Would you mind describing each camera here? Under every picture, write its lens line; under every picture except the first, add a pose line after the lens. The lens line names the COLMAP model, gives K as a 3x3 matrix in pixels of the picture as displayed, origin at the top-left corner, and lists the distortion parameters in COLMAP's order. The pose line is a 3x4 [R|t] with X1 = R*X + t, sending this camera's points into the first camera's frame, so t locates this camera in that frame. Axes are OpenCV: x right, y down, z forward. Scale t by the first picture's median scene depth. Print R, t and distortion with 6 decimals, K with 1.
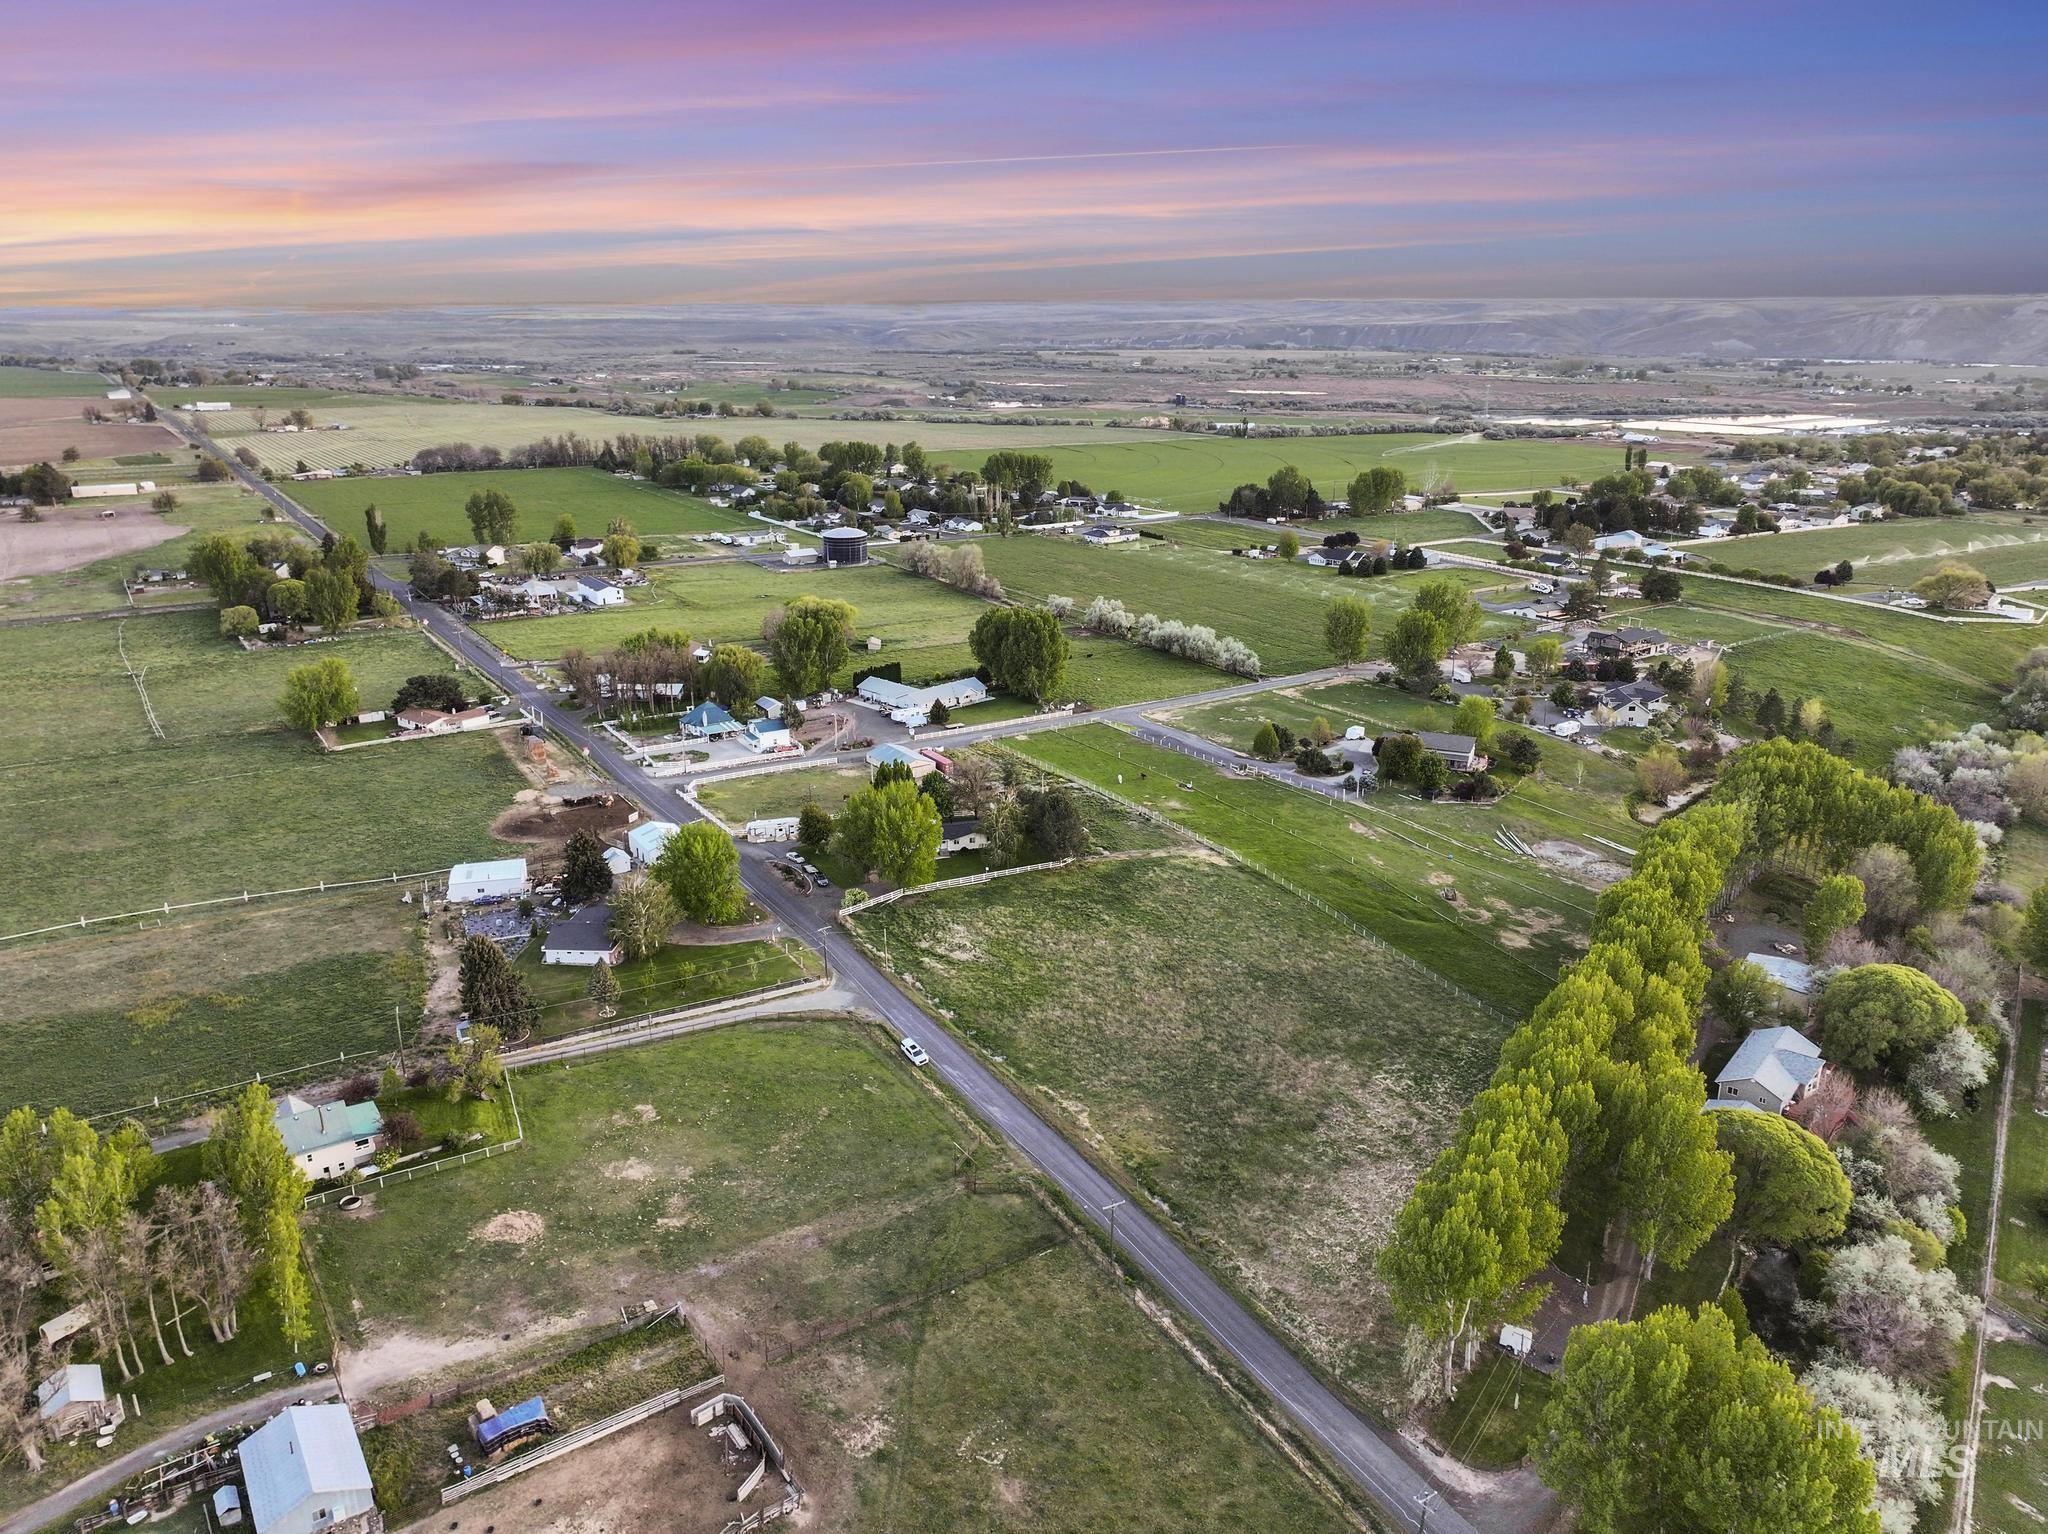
lens RADIAL K [[1434.6, 0, 1027.0], [0, 1434.6, 755.2], [0, 0, 1]] dist [0.000152, 0.016834]
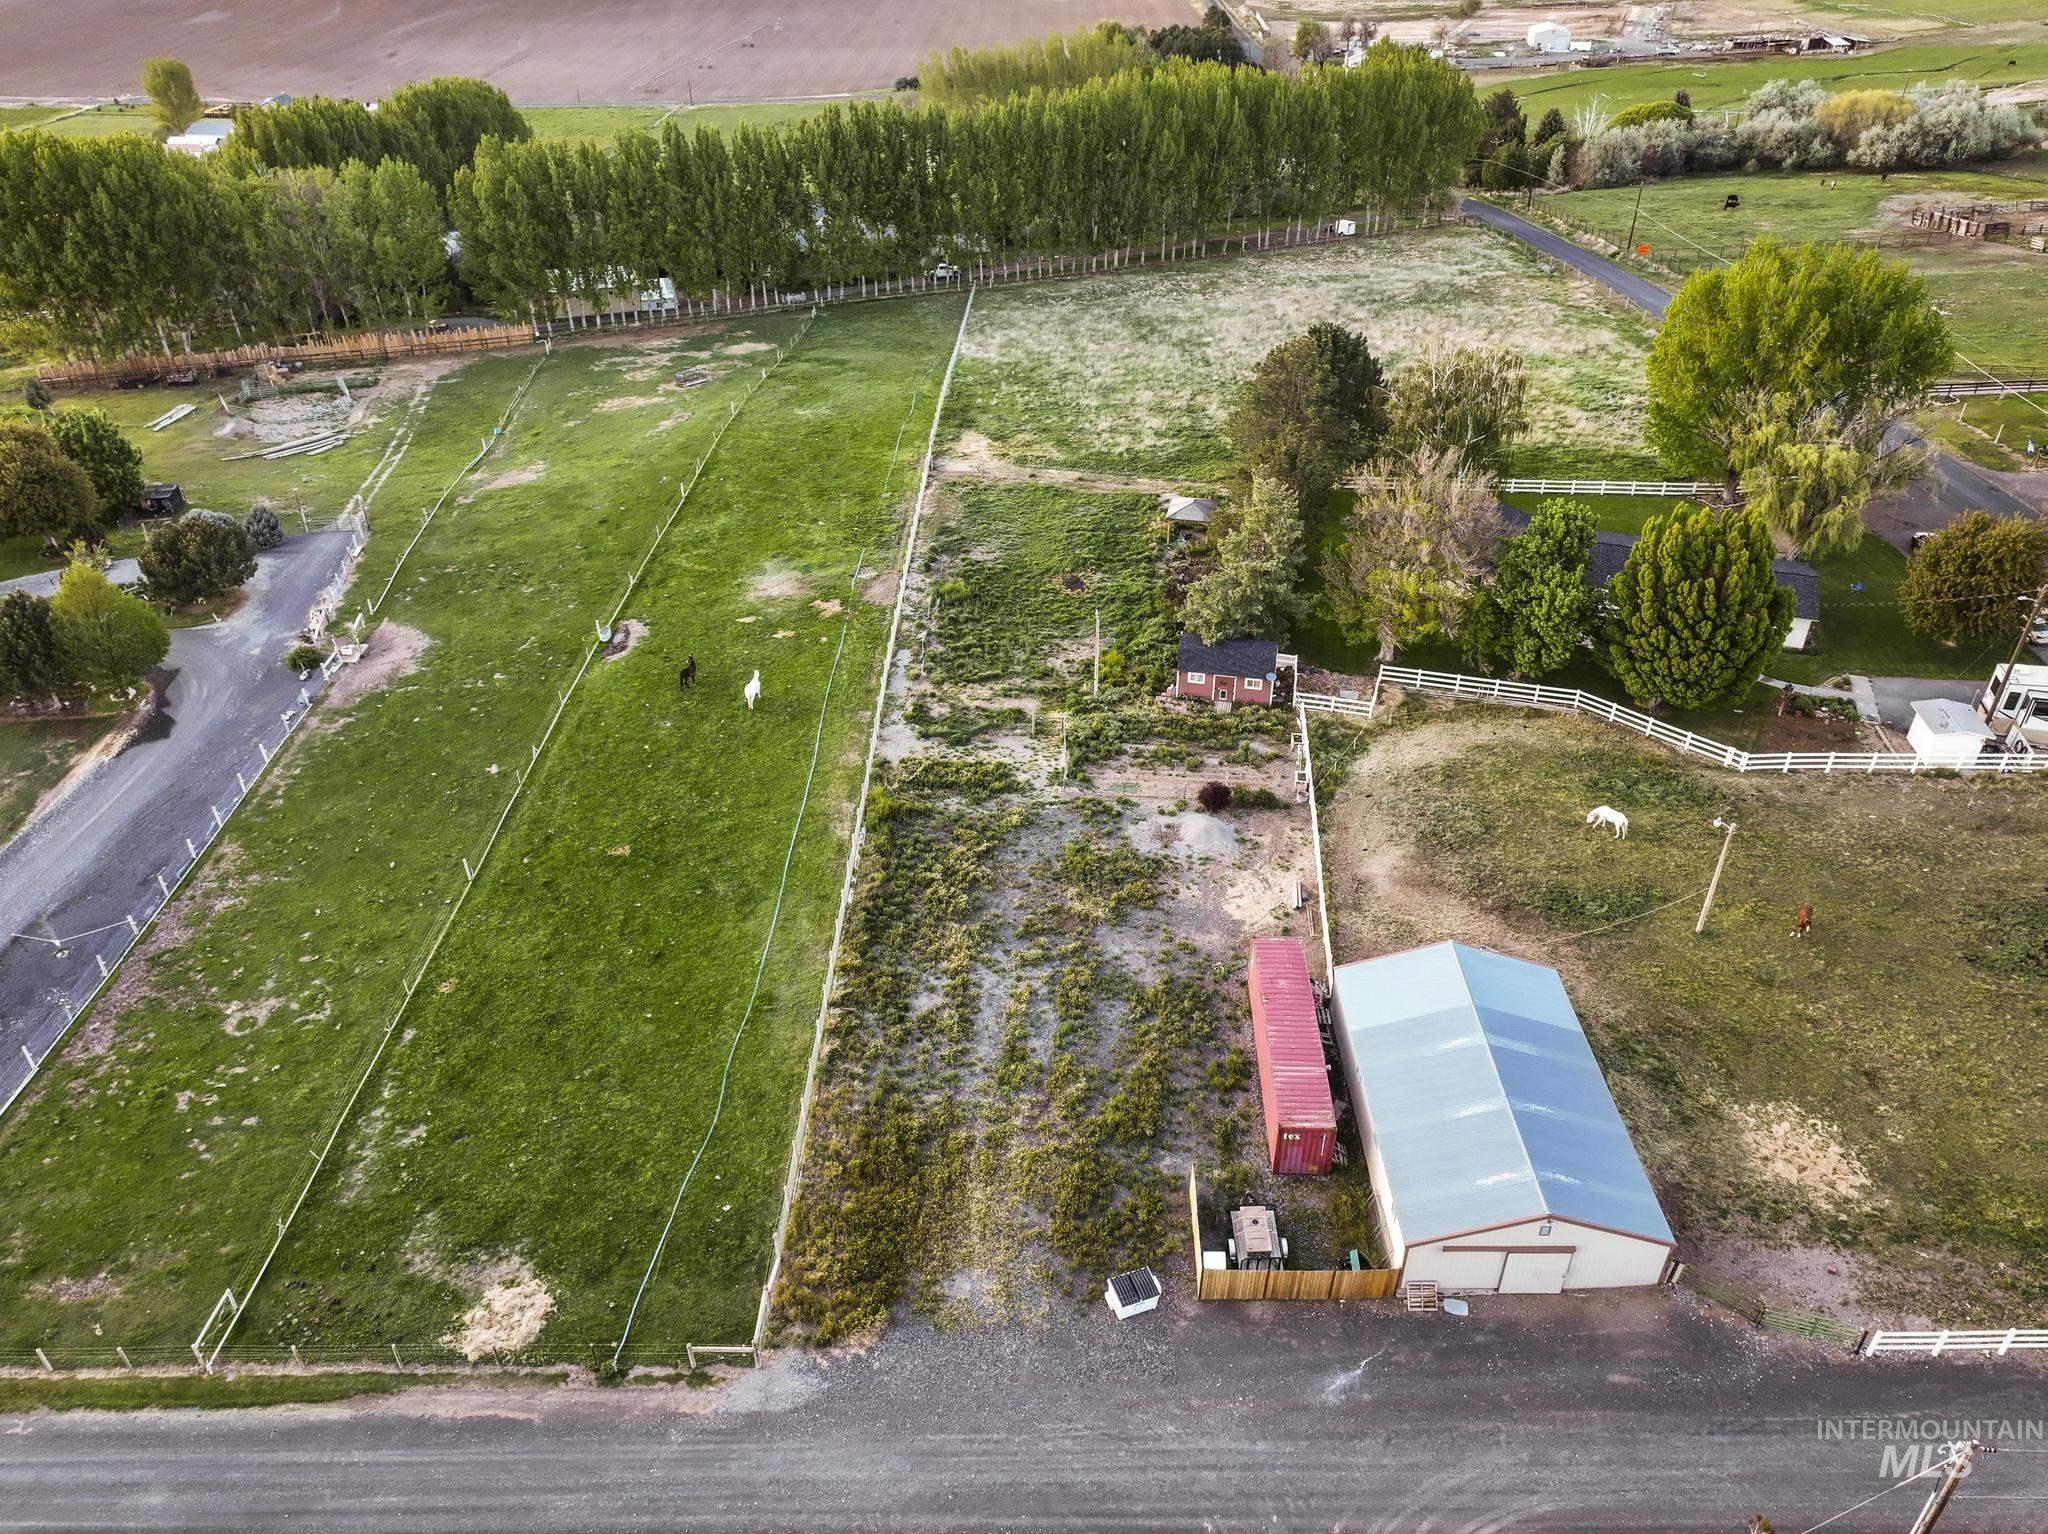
lens RADIAL K [[1434.6, 0, 1032.9], [0, 1434.6, 765.1], [0, 0, 1]] dist [0.000152, 0.016834]
pose [[-0.830027, -0.305670, 0.466499, -0.137405], [0.169864, 0.658146, 0.733478, -0.203601], [-0.531227, 0.688048, -0.494356, 1.340077]]
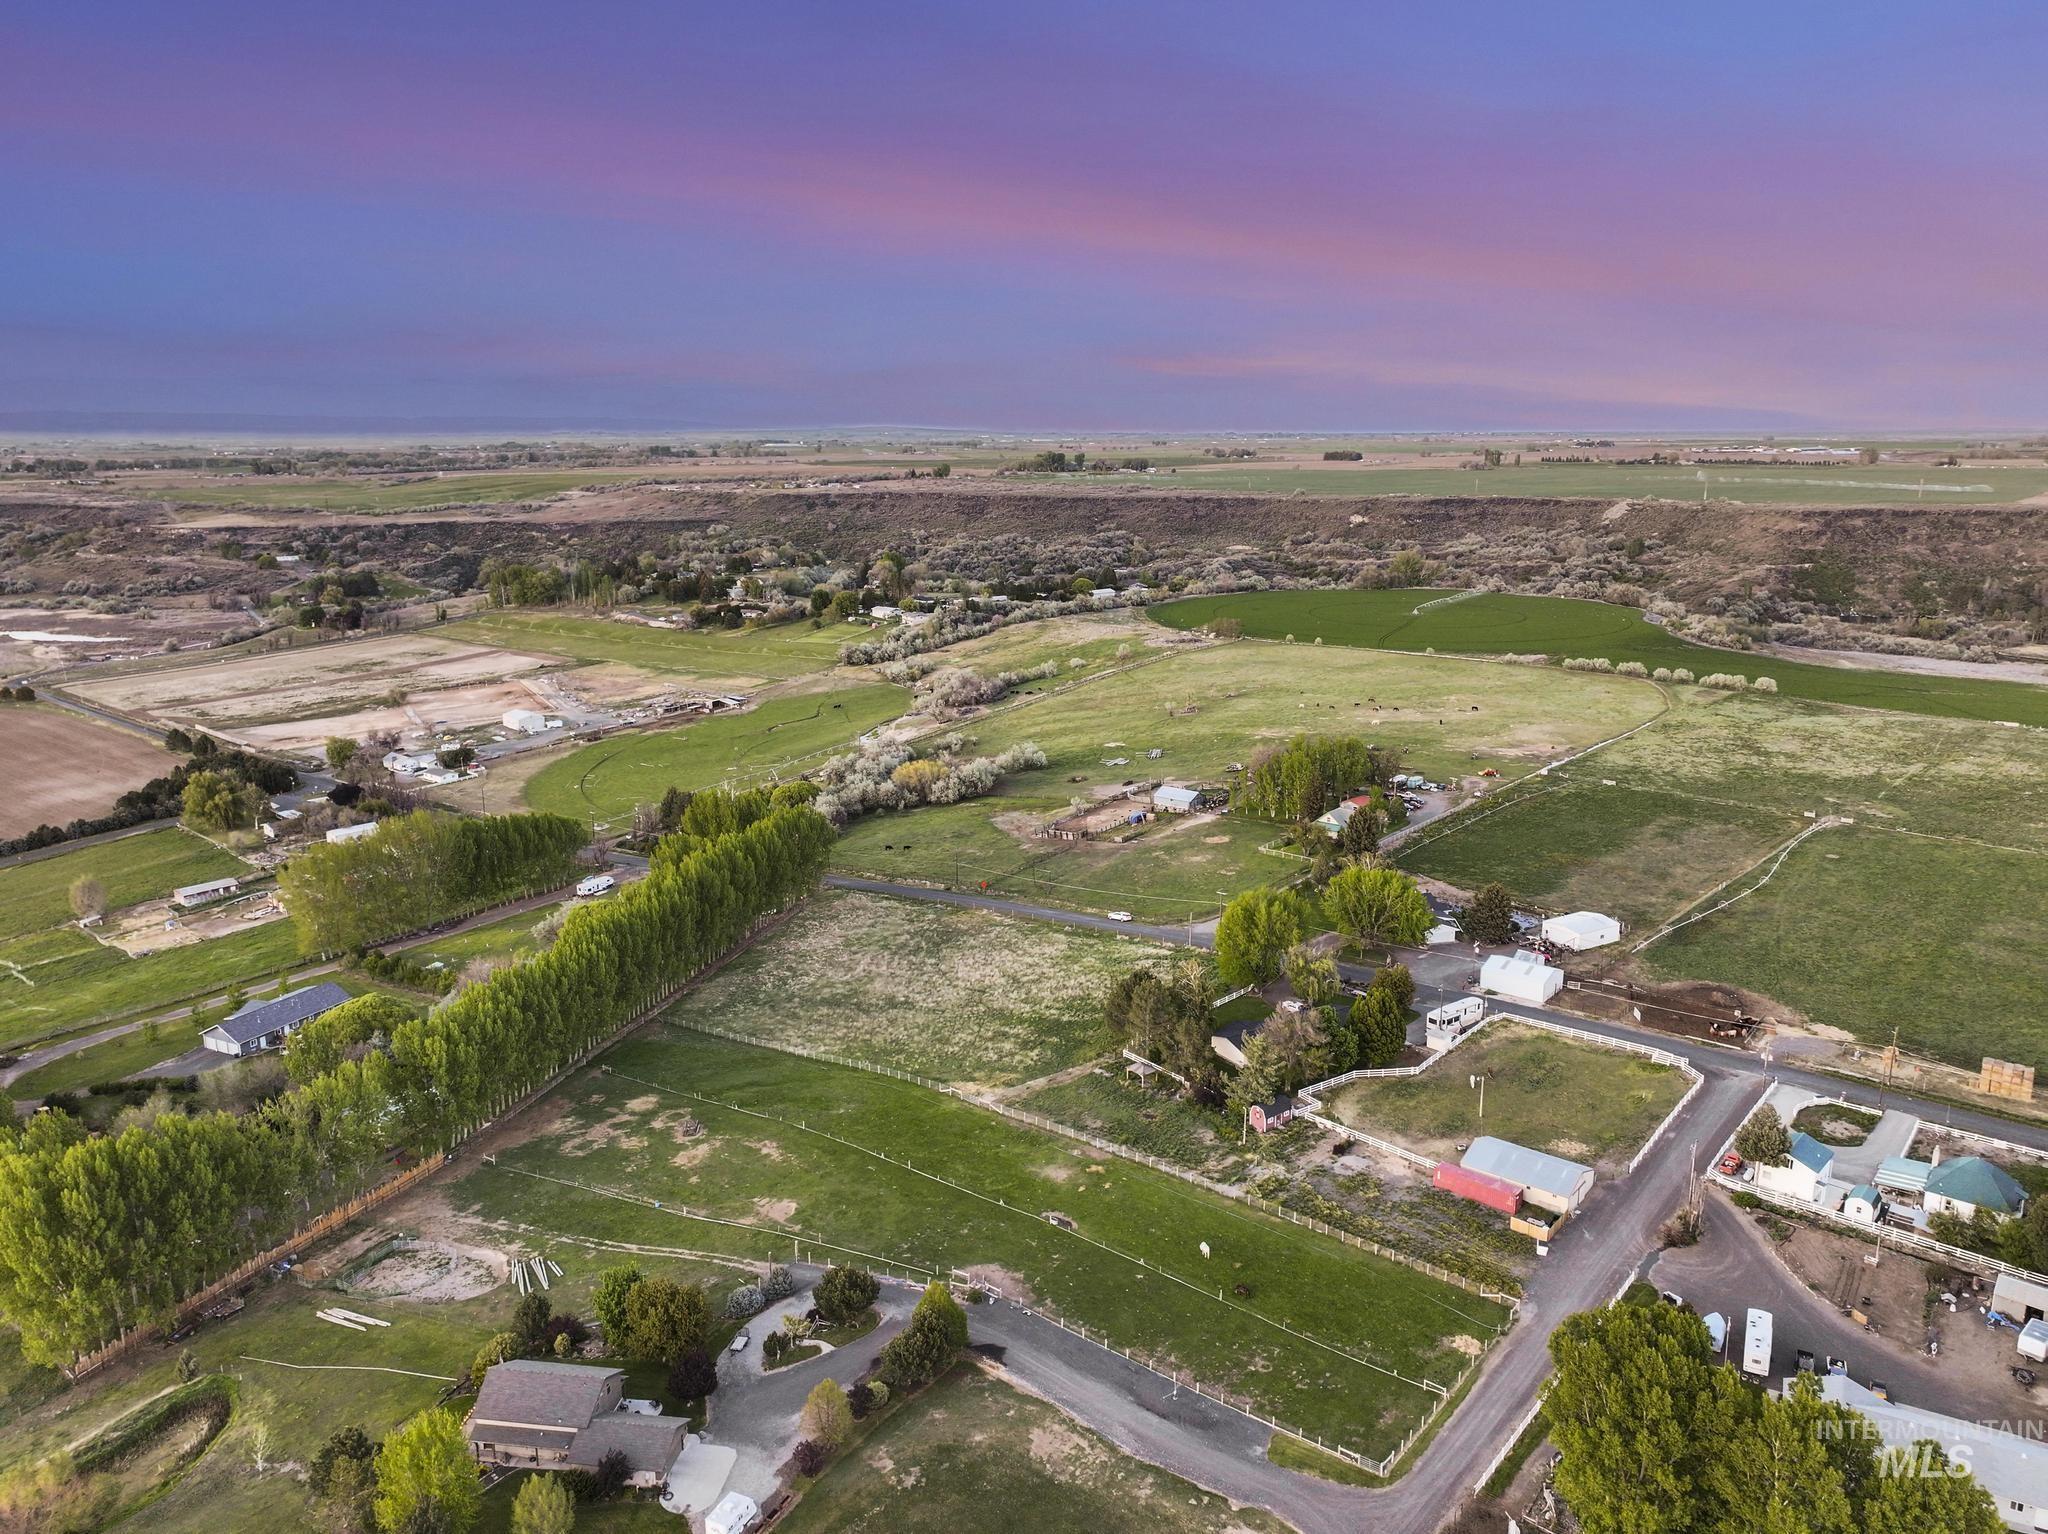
lens RADIAL K [[1434.6, 0, 1036.7], [0, 1434.6, 765.2], [0, 0, 1]] dist [0.000152, 0.016834]
pose [[-0.956825, 0.070106, -0.282083, 0.328577], [-0.080292, 0.868966, 0.488315, -0.518500], [0.279354, 0.489882, -0.825819, 1.668432]]
